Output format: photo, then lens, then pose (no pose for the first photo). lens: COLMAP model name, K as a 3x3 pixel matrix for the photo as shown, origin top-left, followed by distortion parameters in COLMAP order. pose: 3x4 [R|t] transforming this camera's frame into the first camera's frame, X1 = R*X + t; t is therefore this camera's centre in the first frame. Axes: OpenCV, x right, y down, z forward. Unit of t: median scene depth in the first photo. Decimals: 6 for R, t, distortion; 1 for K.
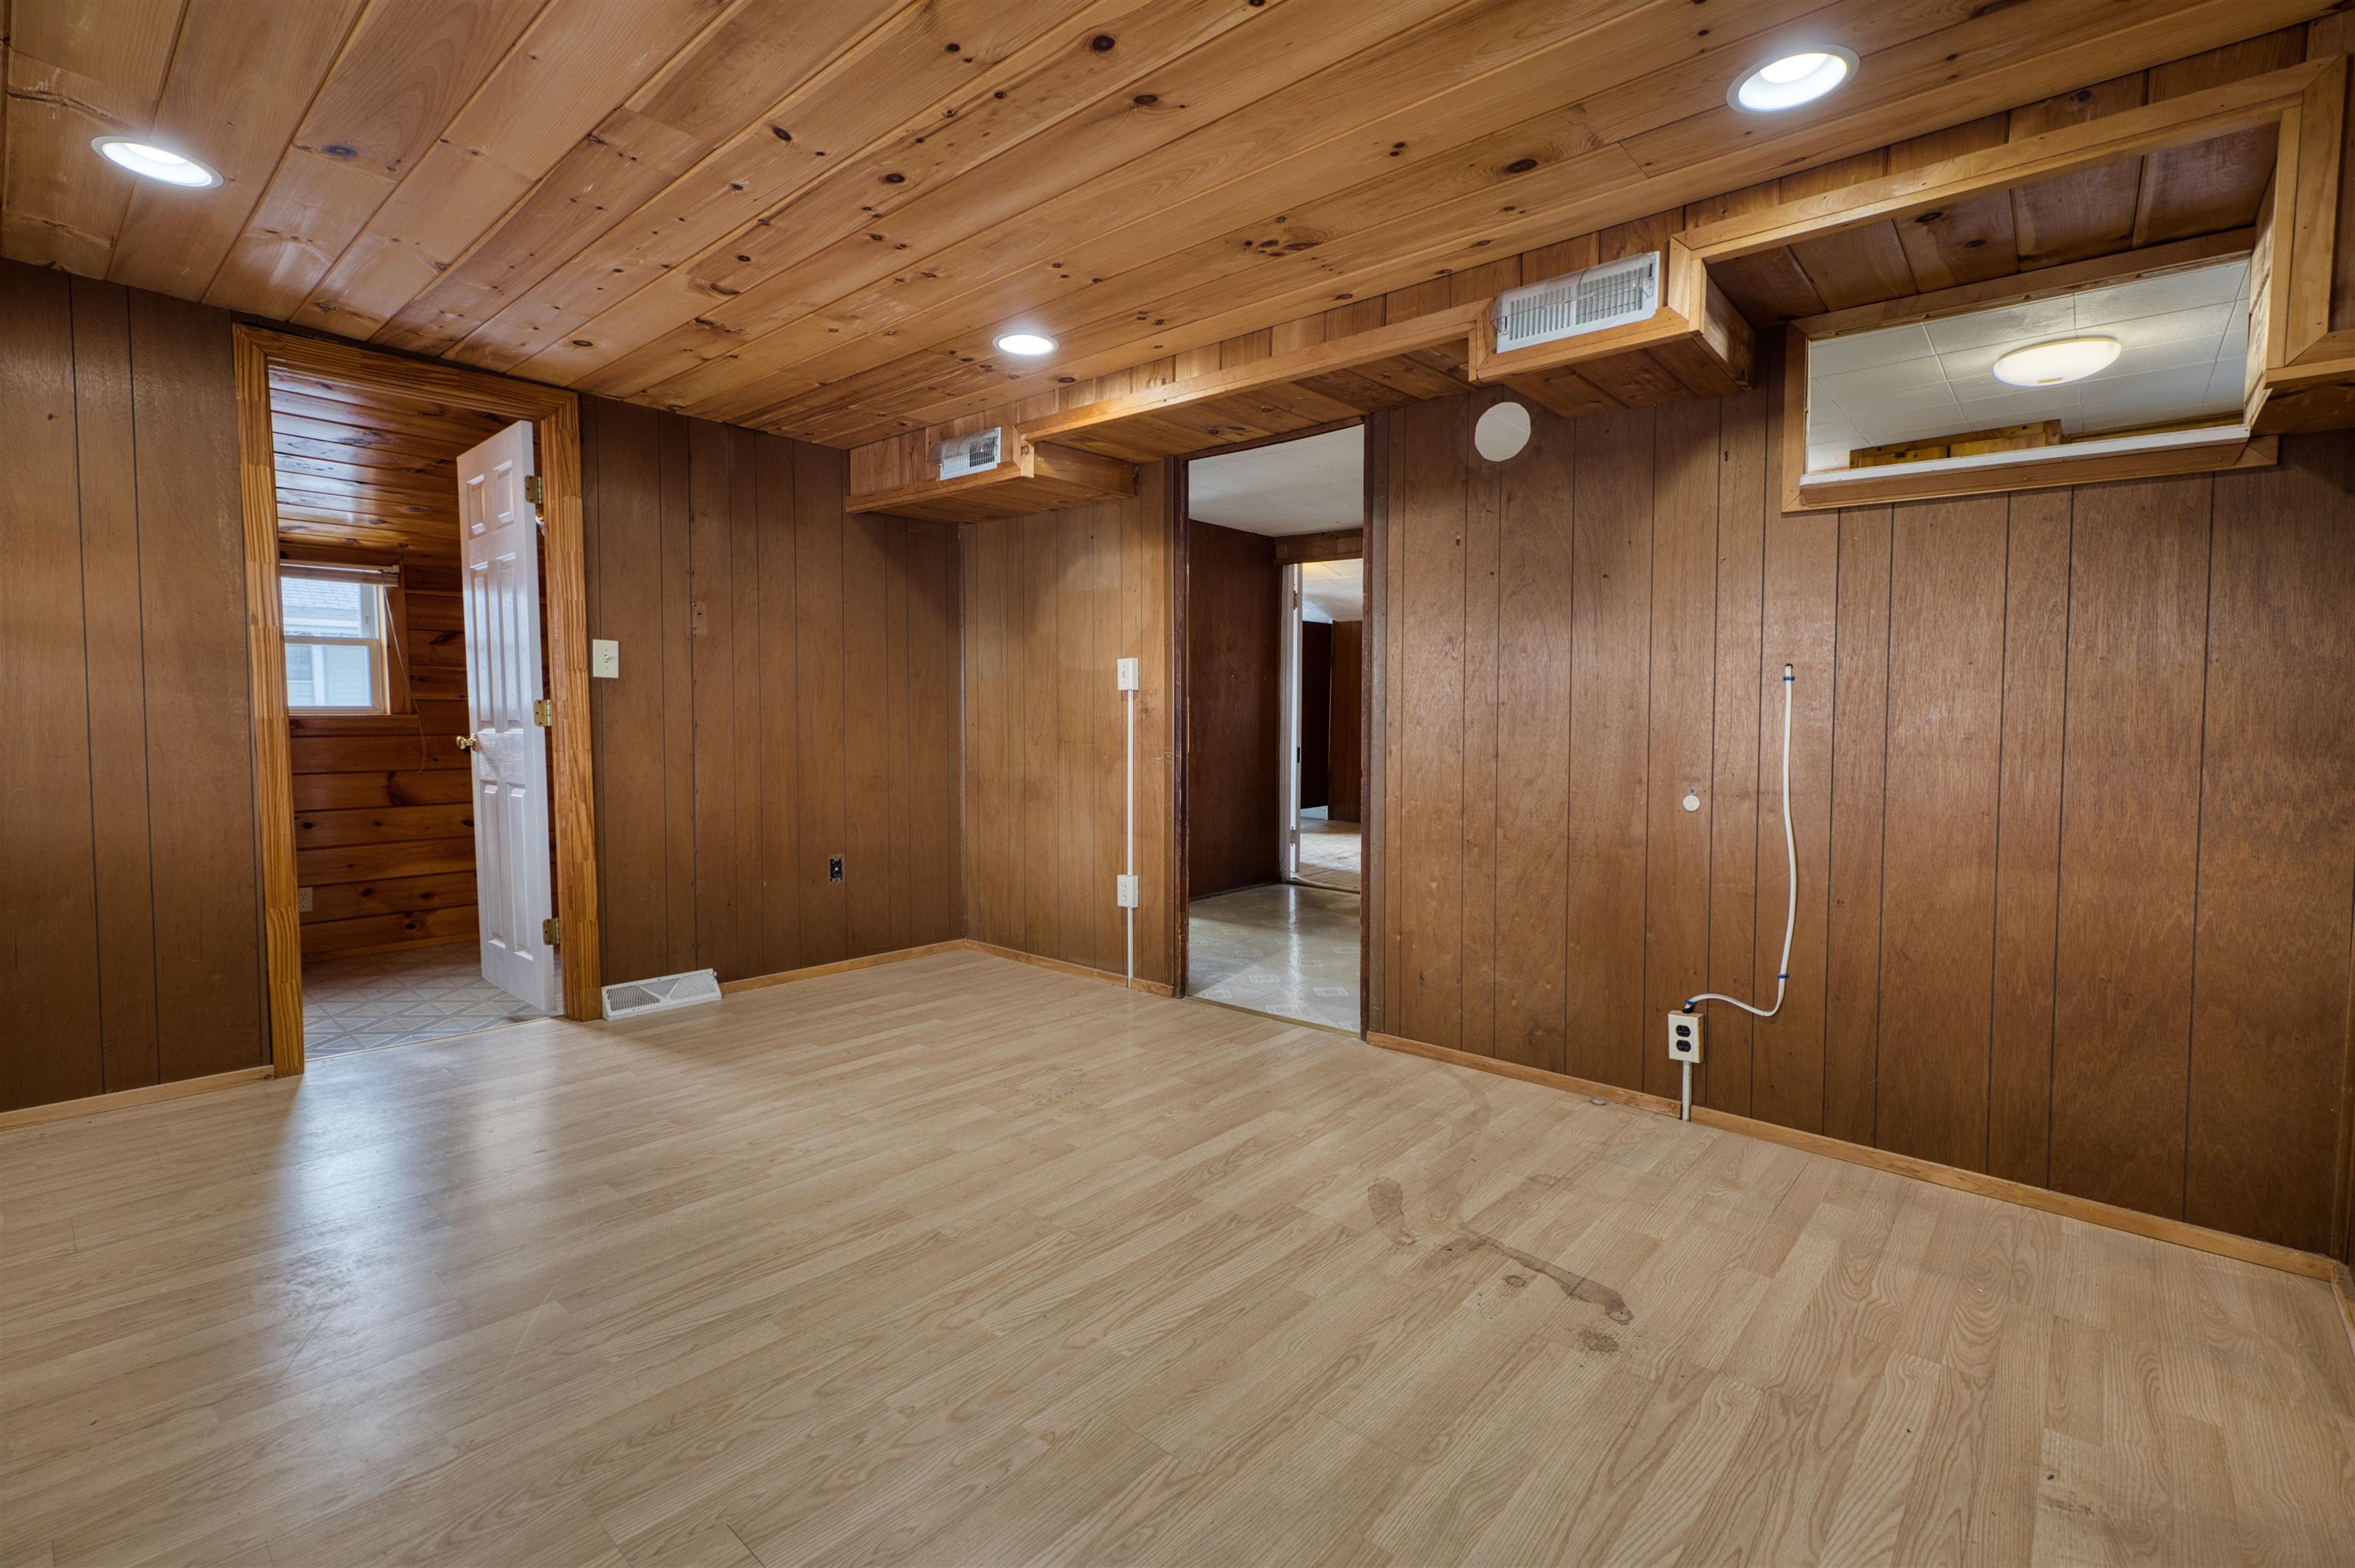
lens RADIAL K [[1048.8, 0, 1159.7], [0, 1048.8, 776.6], [0, 0, 1]] dist [0.001560, 0.000527]
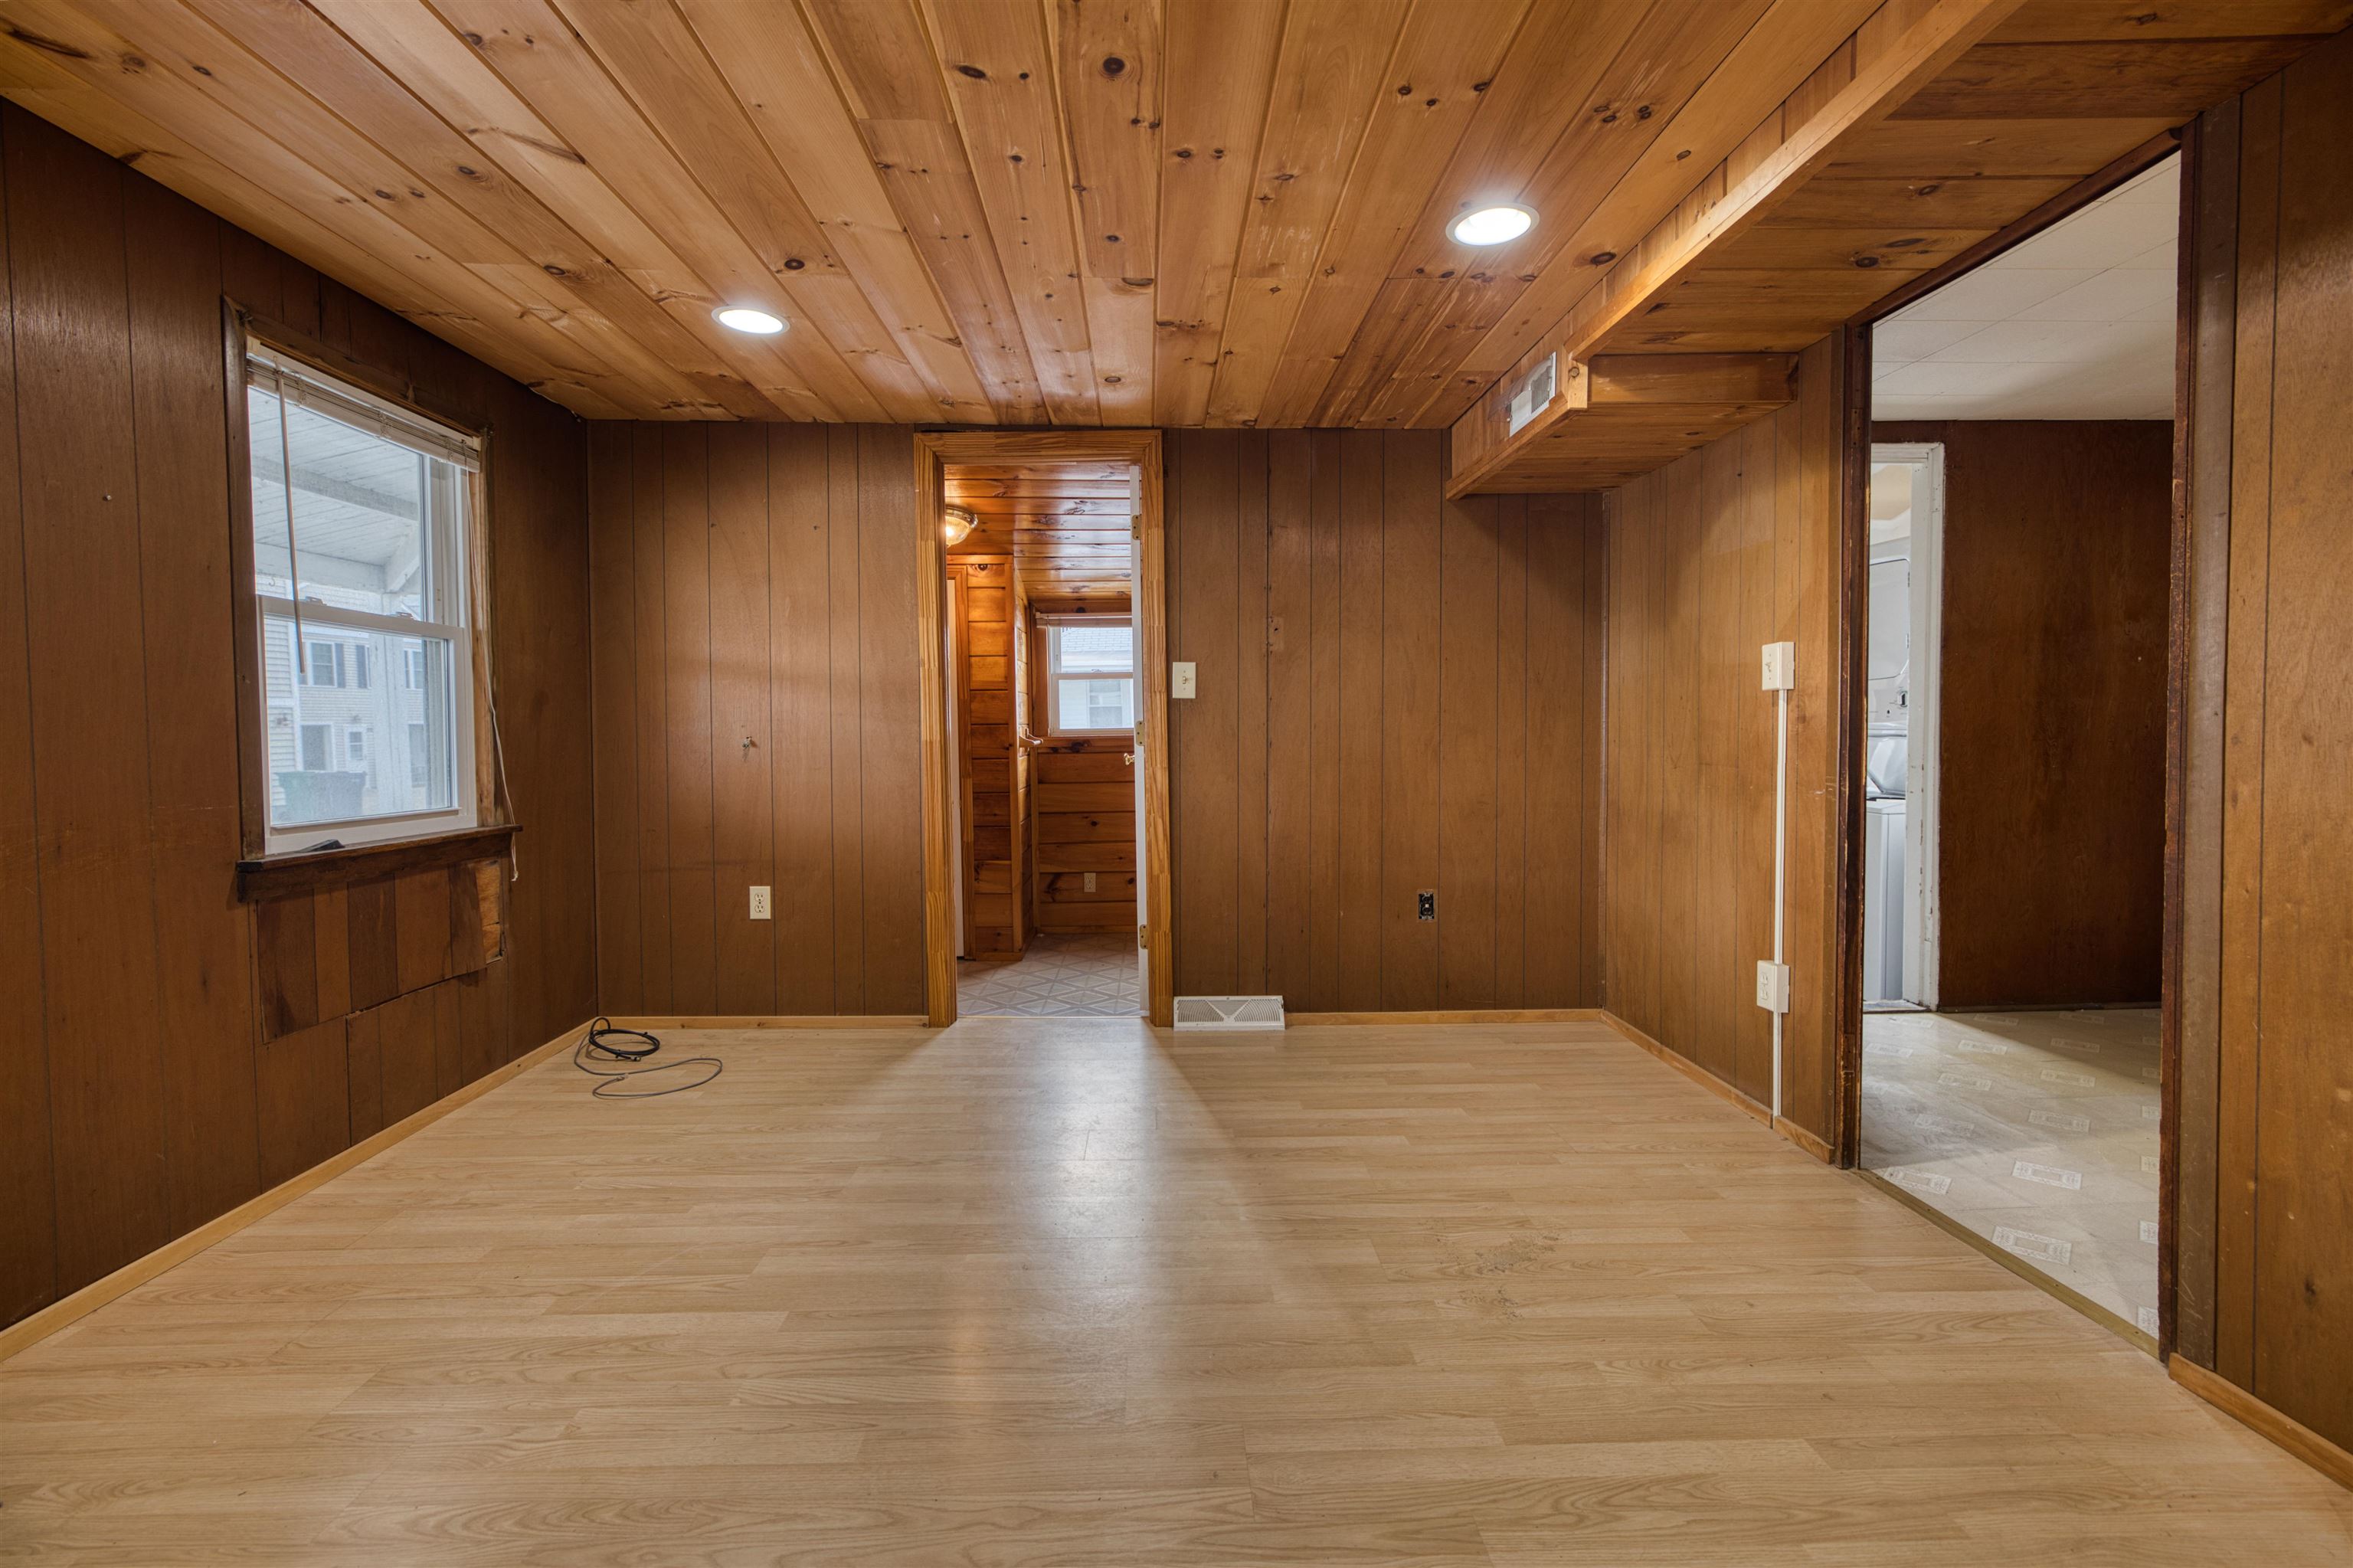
lens RADIAL K [[1038.2, 0, 1182.4], [0, 1038.2, 772.8], [0, 0, 1]] dist [0.001822, 0.000383]
pose [[0.691336, 0.017499, -0.722322, 0.234567], [-0.029350, 0.999562, -0.003876, -0.018588], [0.721937, 0.023880, 0.691546, 0.321995]]
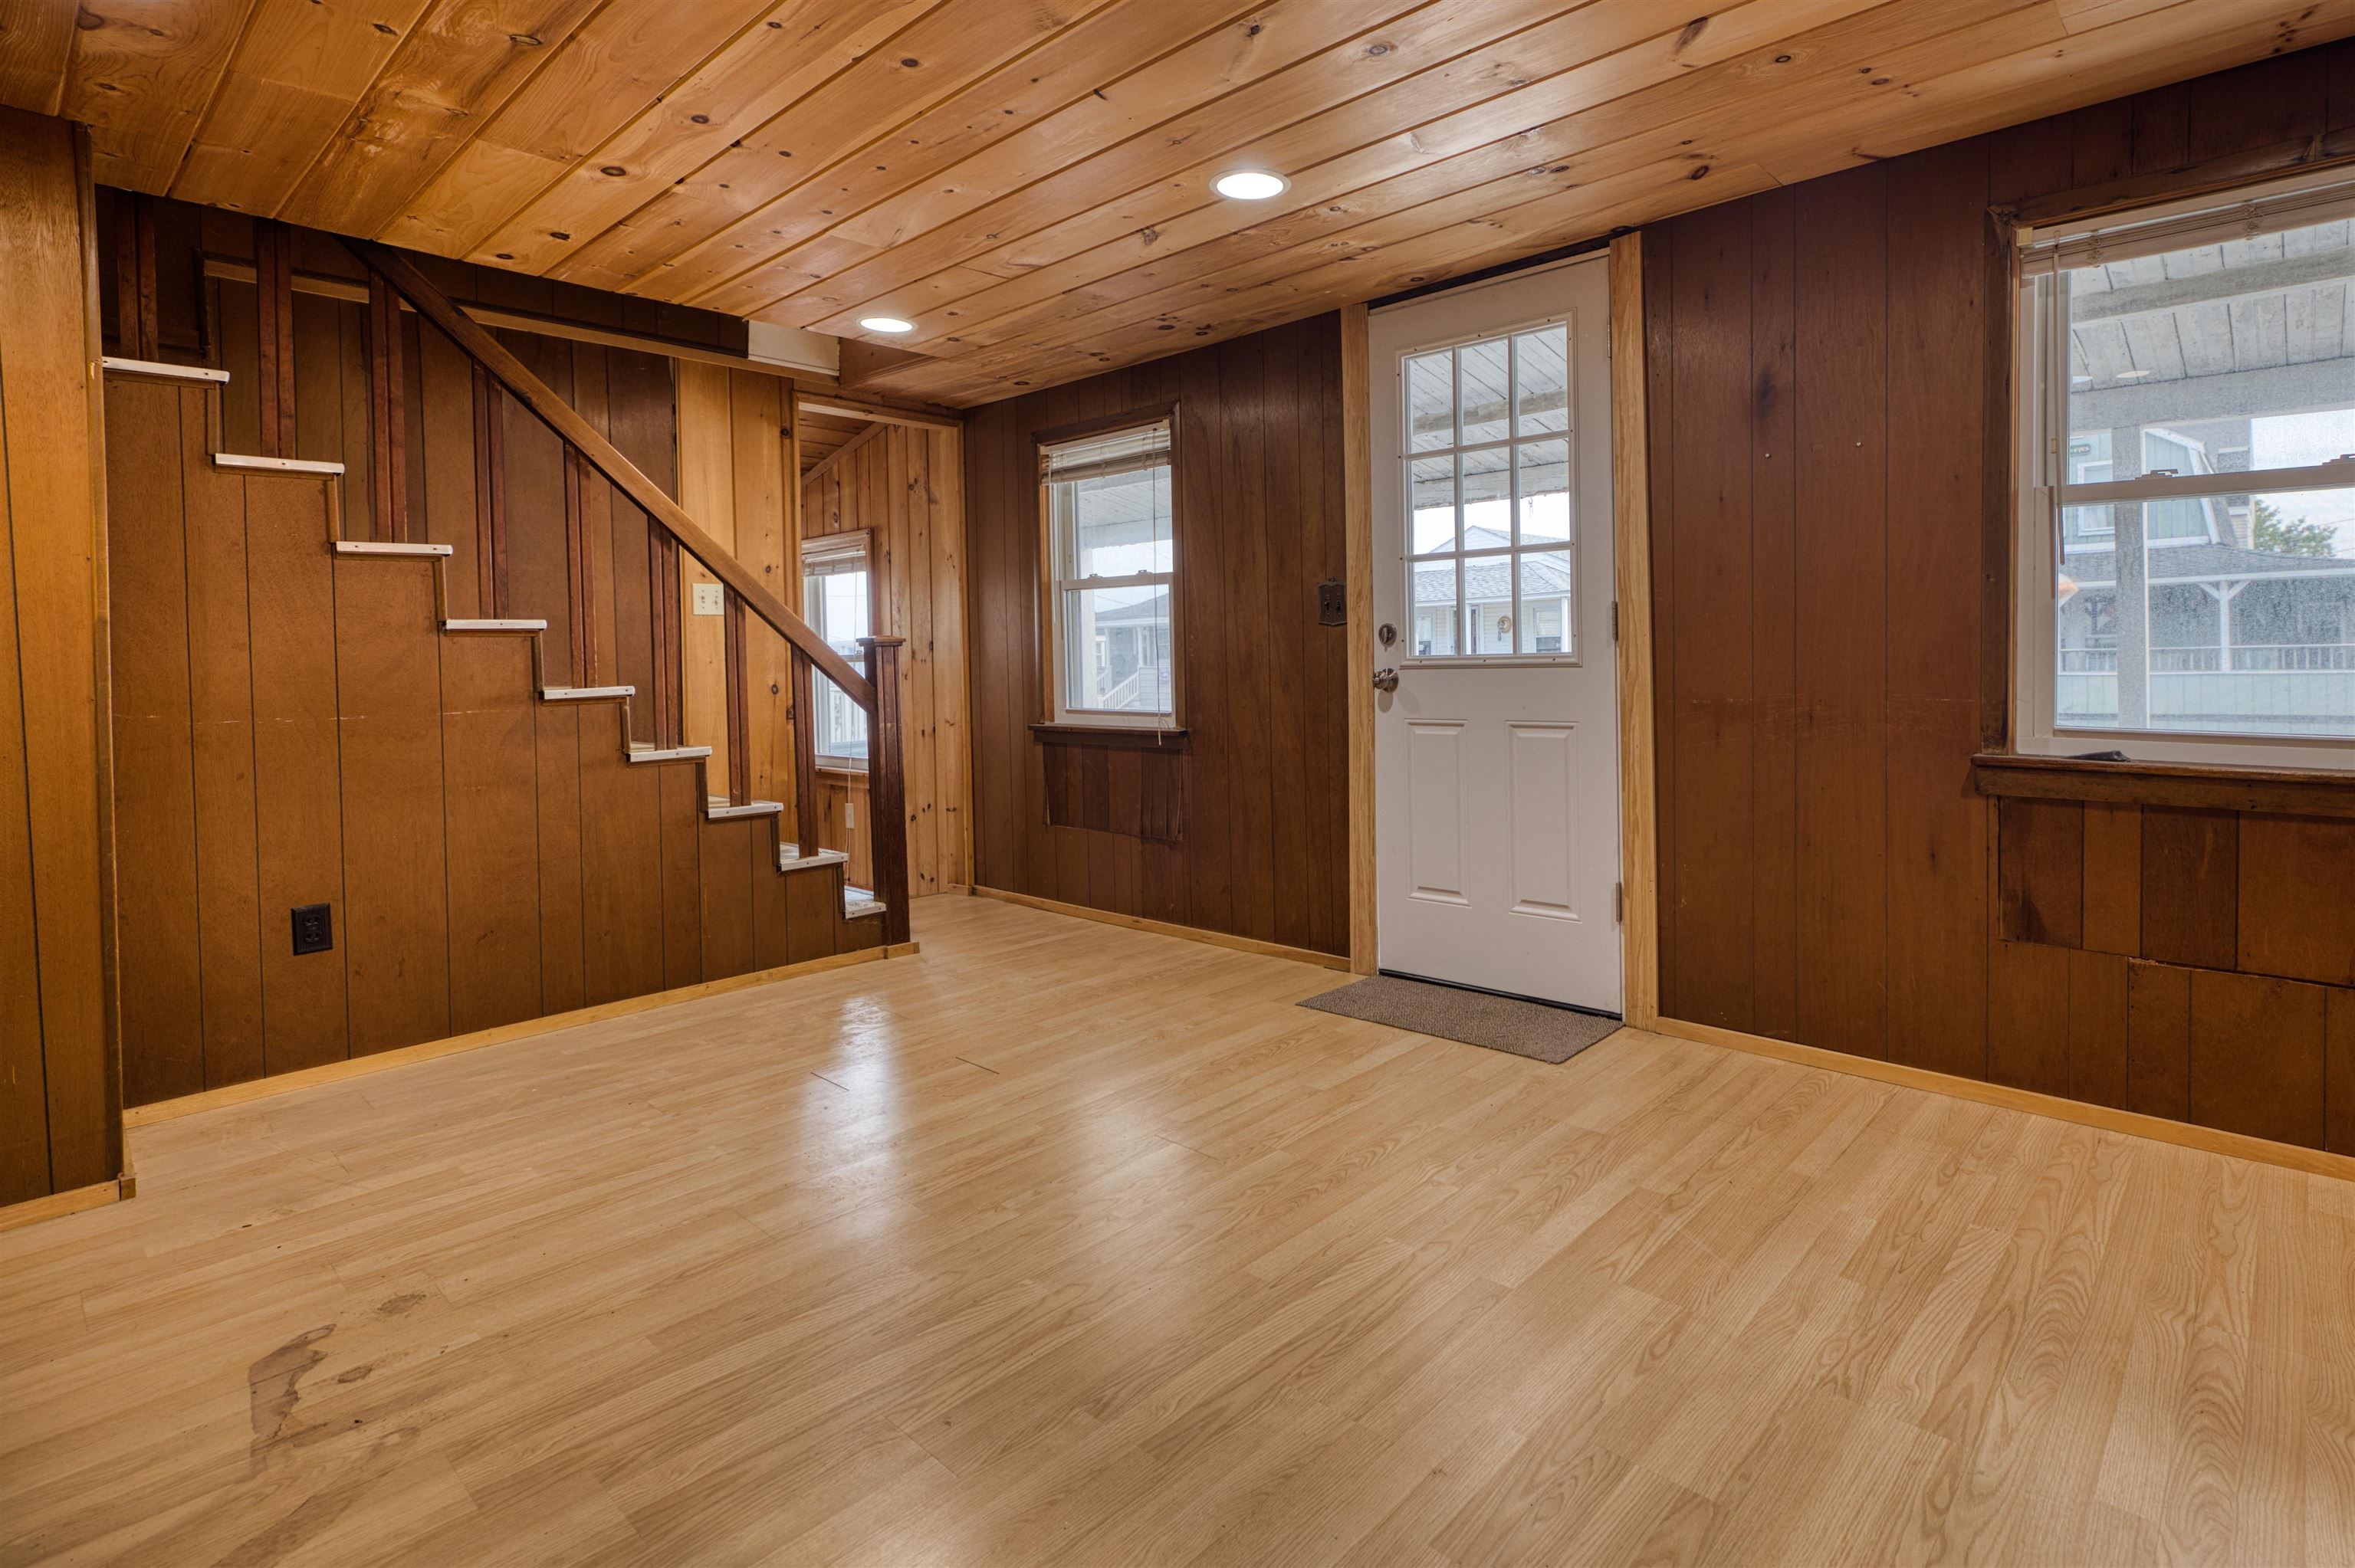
lens RADIAL K [[1148.3, 0, 1346.3], [0, 1148.3, 676.2], [0, 0, 1]] dist [0.003962, 0.000618]
pose [[-0.999258, 0.008774, -0.037498, -0.226864], [0.005597, 0.996450, 0.084002, -0.066436], [0.038102, 0.083730, -0.995760, 1.110645]]
